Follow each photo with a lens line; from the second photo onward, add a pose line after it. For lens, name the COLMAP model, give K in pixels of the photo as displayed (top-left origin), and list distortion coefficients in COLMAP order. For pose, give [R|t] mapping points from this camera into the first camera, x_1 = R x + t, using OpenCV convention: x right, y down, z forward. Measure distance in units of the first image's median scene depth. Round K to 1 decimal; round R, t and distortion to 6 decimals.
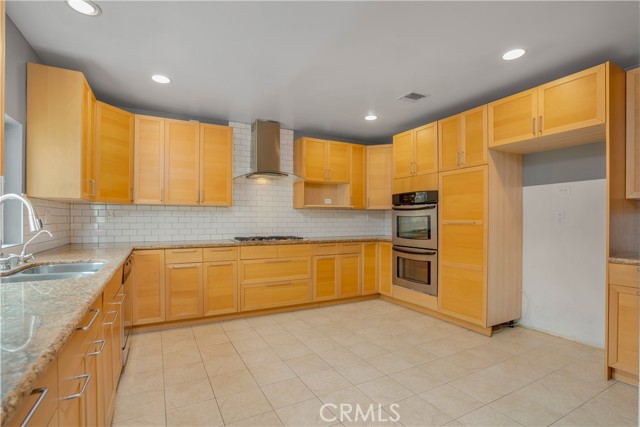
lens RADIAL K [[295.6, 0, 319.6], [0, 295.6, 218.7], [0, 0, 1]] dist [0.002765, 0.001023]
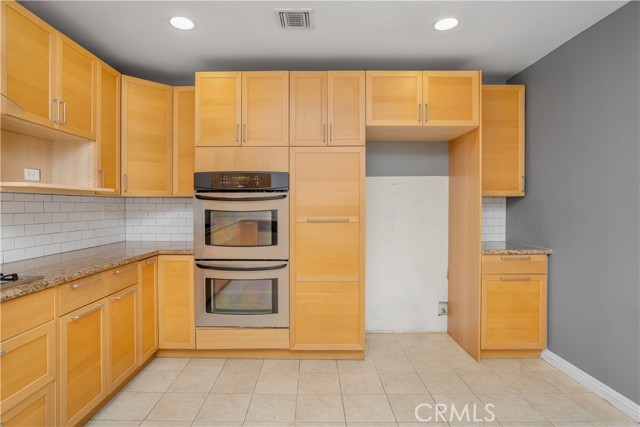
lens RADIAL K [[343.1, 0, 319.1], [0, 343.1, 207.2], [0, 0, 1]] dist [-0.018684, 0.000387]
pose [[0.506039, -0.003570, 0.862503, -0.228140], [-0.000156, 0.999991, 0.004231, -0.018106], [-0.862510, -0.002276, 0.506034, 0.491300]]
